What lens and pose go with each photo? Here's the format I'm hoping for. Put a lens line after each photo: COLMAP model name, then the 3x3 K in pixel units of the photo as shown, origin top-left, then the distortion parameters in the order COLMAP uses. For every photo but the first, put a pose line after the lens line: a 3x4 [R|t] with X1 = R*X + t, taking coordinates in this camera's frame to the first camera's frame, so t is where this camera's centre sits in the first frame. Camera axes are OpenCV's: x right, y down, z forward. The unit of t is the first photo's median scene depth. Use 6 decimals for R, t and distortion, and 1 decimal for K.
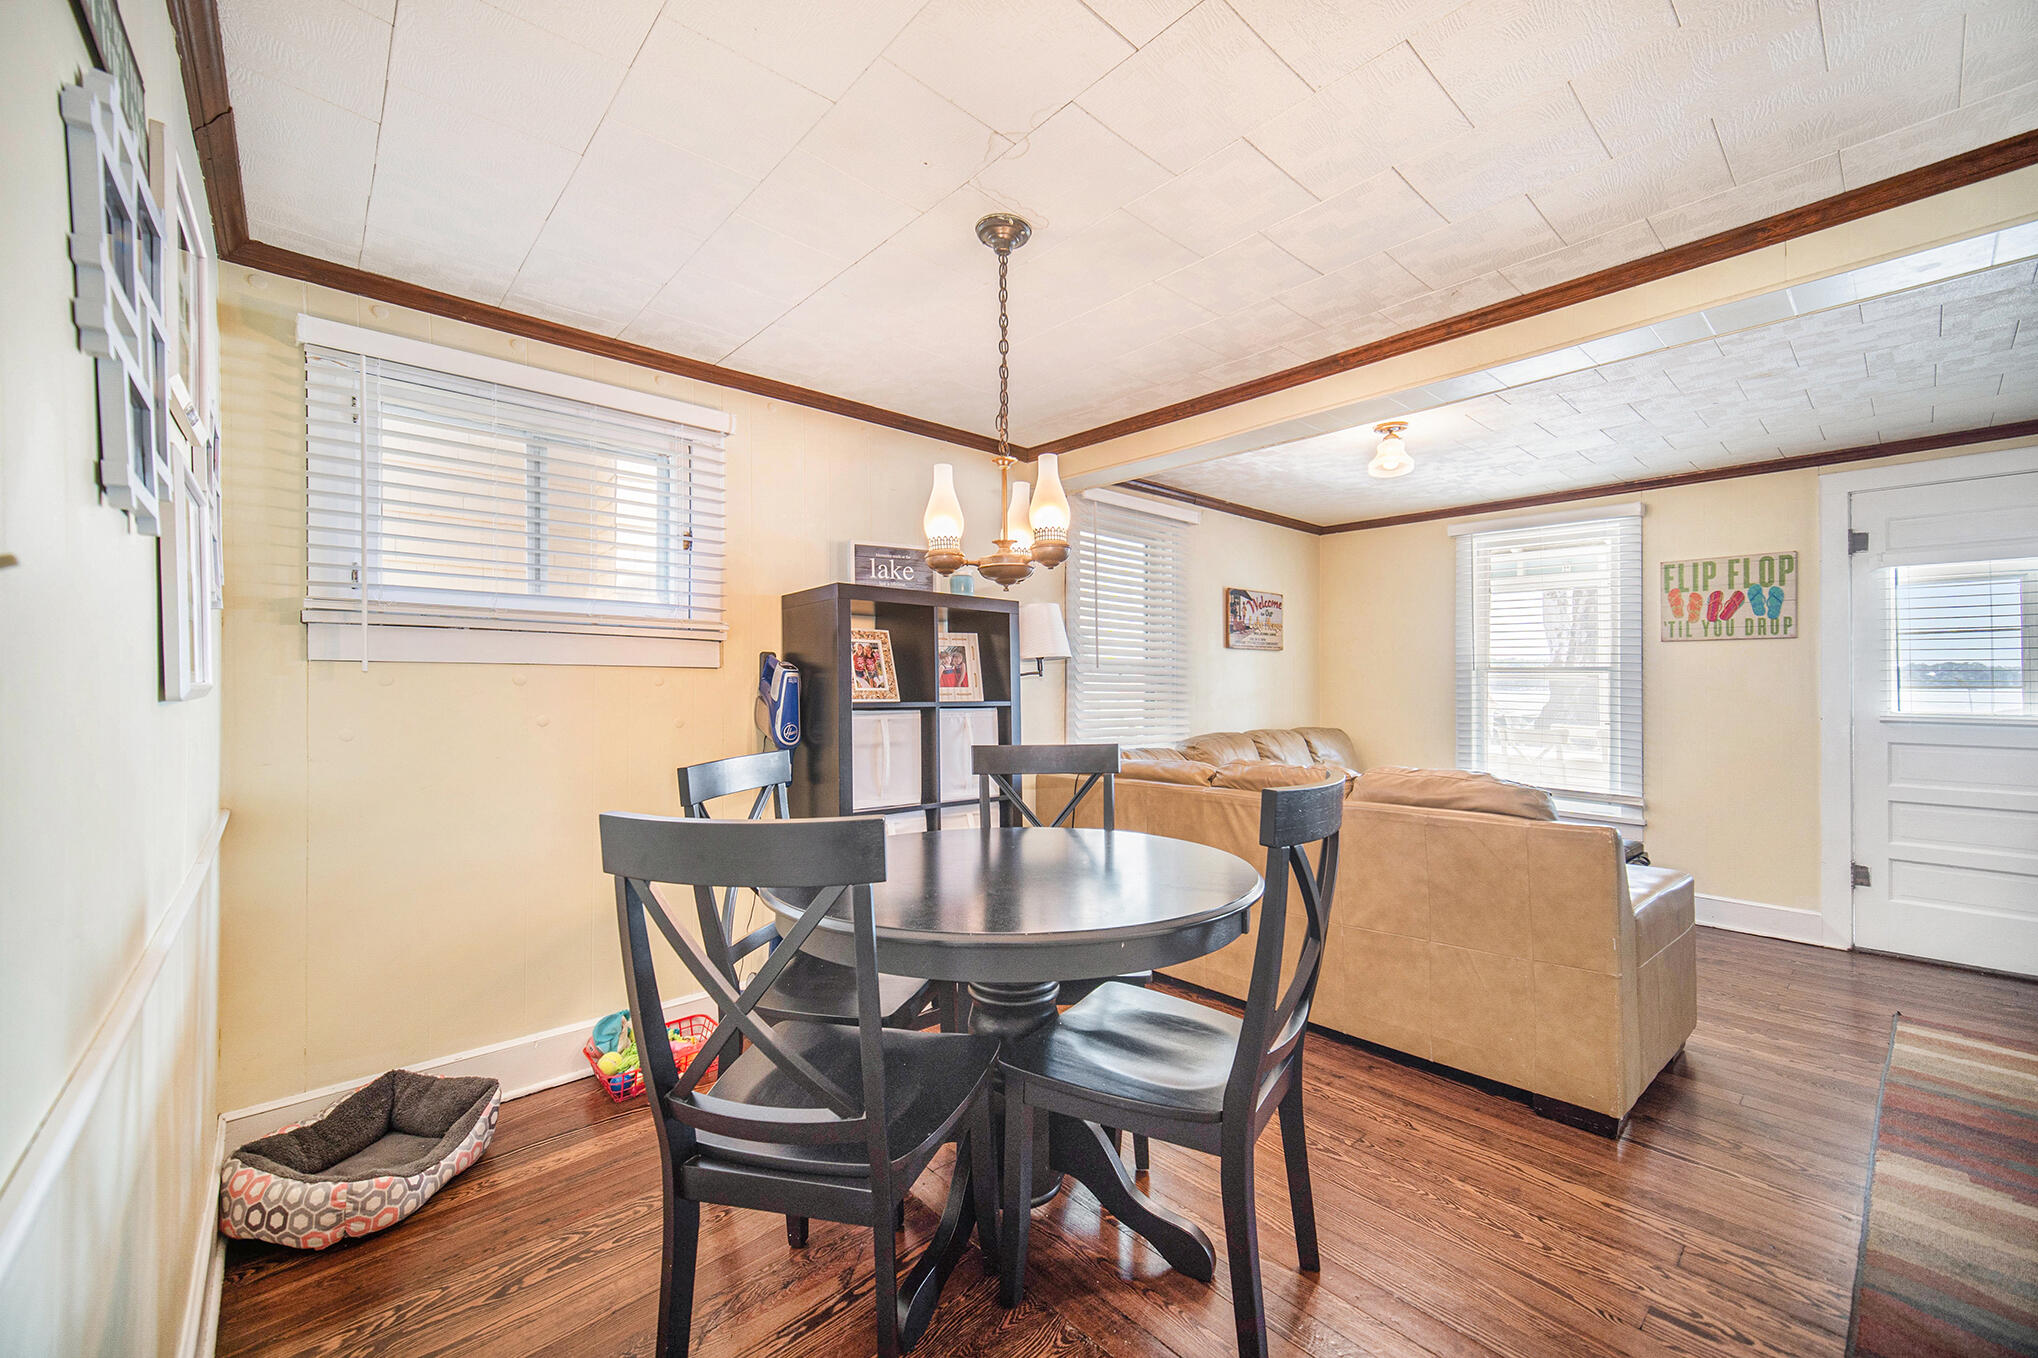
lens RADIAL K [[810.9, 0, 1019.5], [0, 810.9, 688.7], [0, 0, 1]] dist [0.000267, 0.000004]
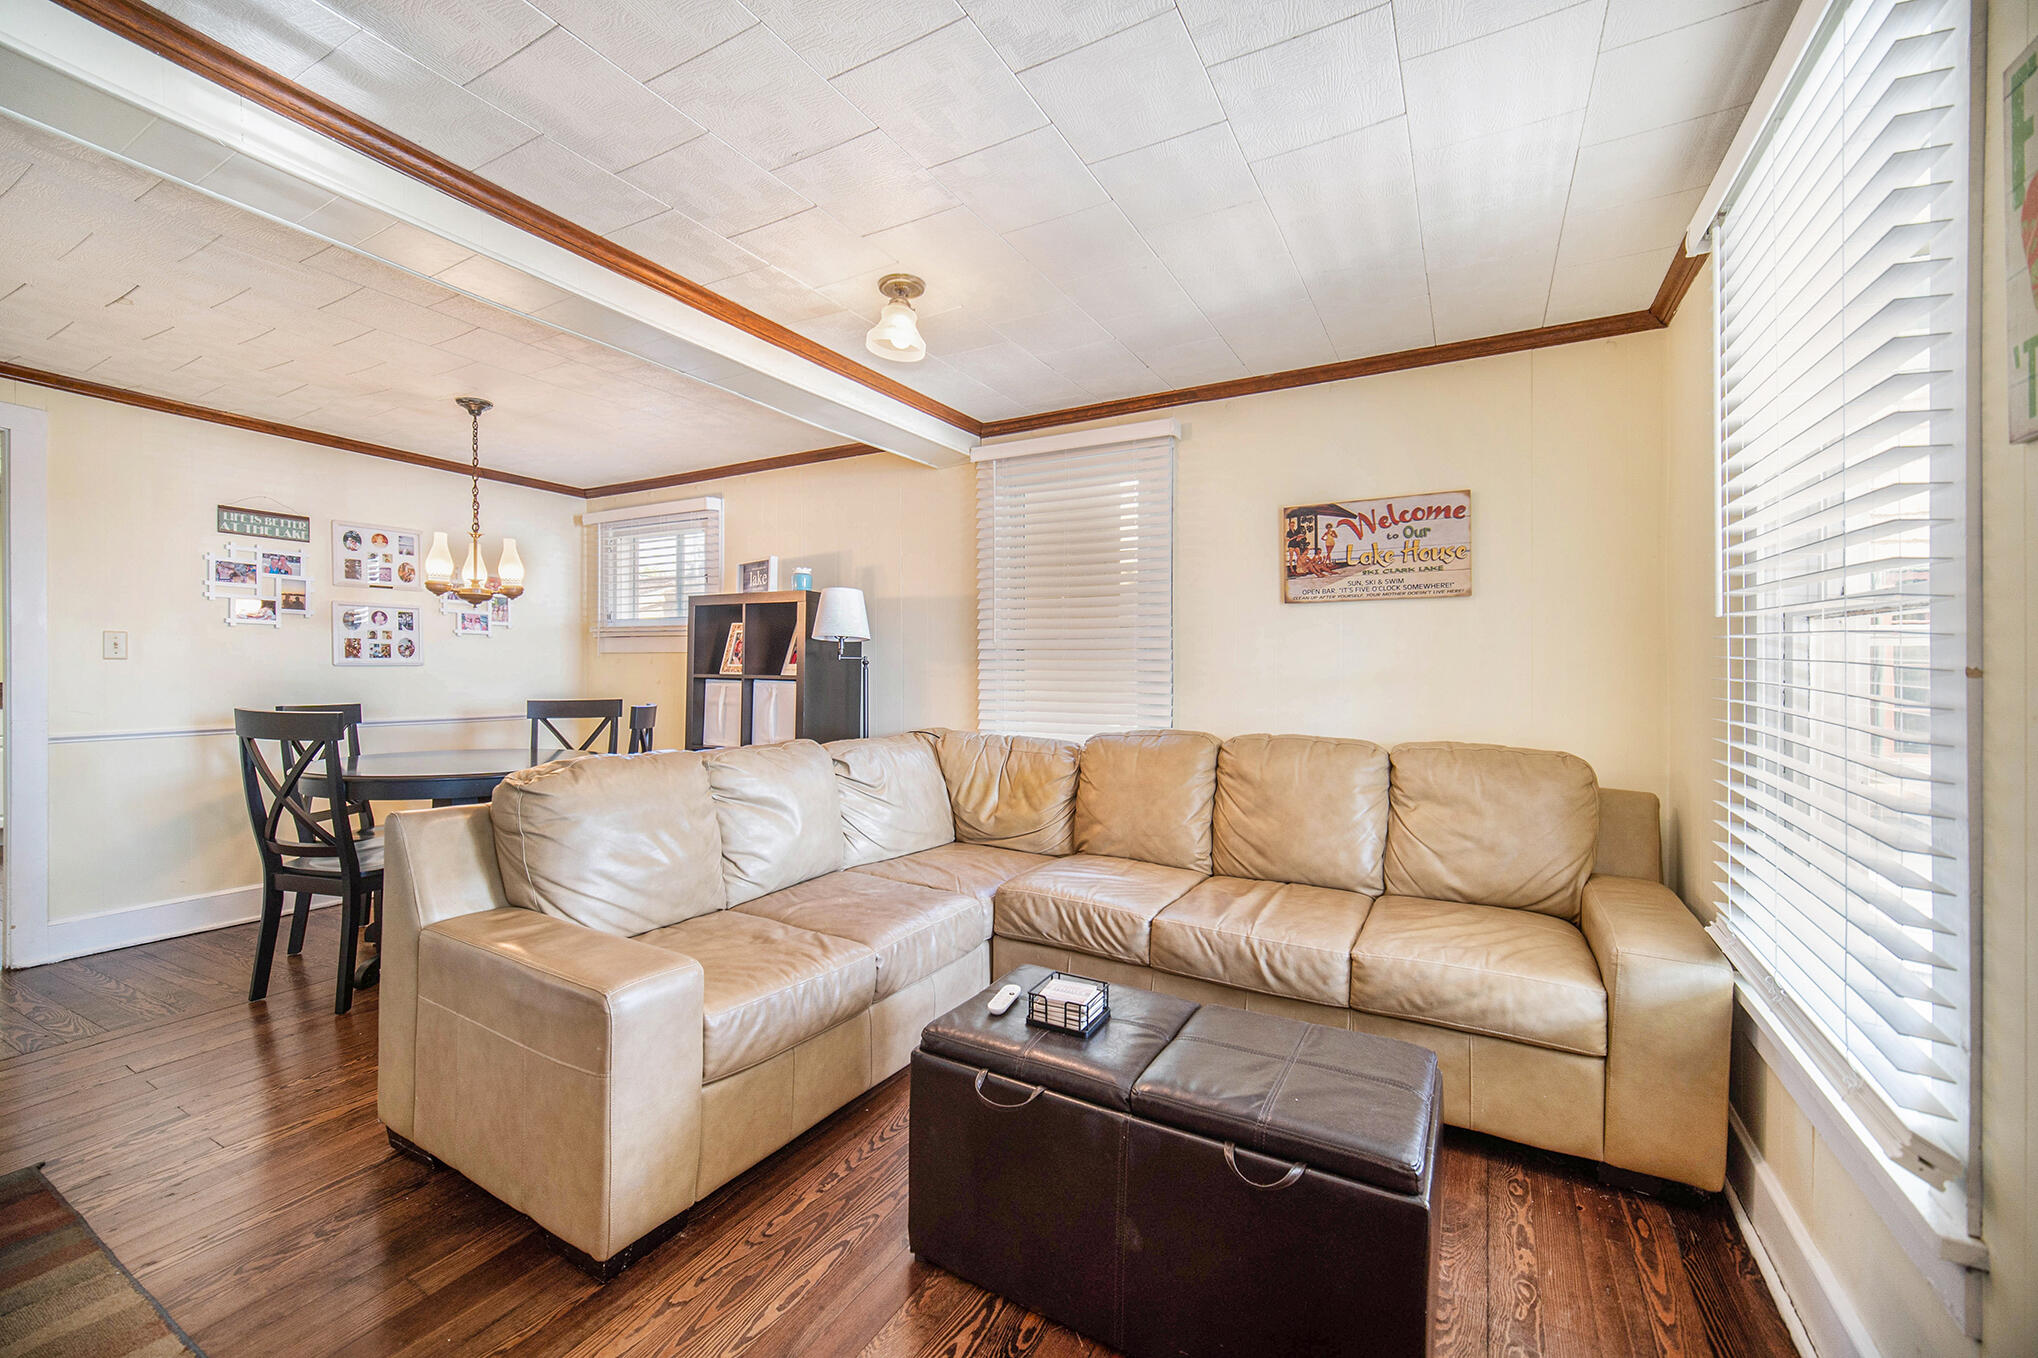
lens RADIAL K [[810.9, 0, 1020.6], [0, 810.9, 666.9], [0, 0, 1]] dist [0.000267, 0.000004]
pose [[0.336470, 0.001086, -0.941693, 0.767130], [-0.003131, 0.999995, 0.000035, -0.000033], [0.941689, 0.002937, 0.336472, 0.582510]]
